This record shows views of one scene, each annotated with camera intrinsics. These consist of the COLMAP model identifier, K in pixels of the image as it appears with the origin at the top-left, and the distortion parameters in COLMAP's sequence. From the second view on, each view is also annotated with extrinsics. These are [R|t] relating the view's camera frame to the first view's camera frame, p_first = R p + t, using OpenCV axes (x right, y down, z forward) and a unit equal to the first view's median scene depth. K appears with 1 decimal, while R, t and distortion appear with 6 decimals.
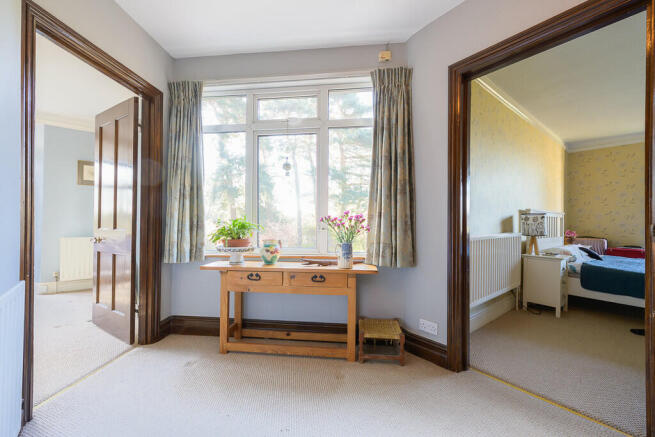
lens RADIAL K [[266.4, 0, 327.5], [0, 266.4, 218.5], [0, 0, 1]] dist [0.000294, 0.000072]
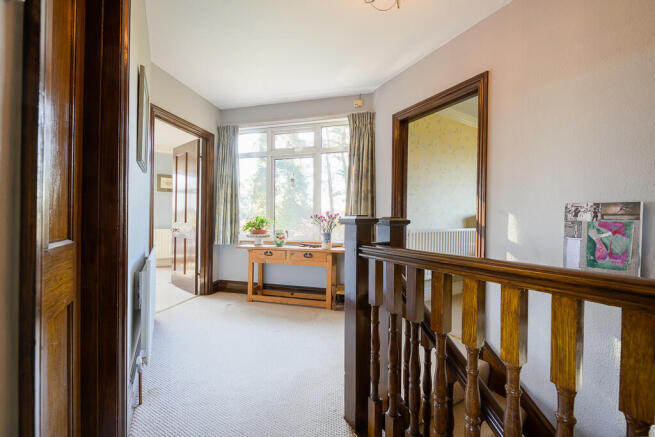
lens RADIAL K [[264.2, 0, 327.5], [0, 264.2, 218.5], [0, 0, 1]] dist [-0.016643, -0.000048]
pose [[0.990164, 0.005178, -0.139817, 0.255145], [-0.003942, 0.999951, 0.009114, -0.000895], [0.139858, -0.008473, 0.990135, -0.433316]]
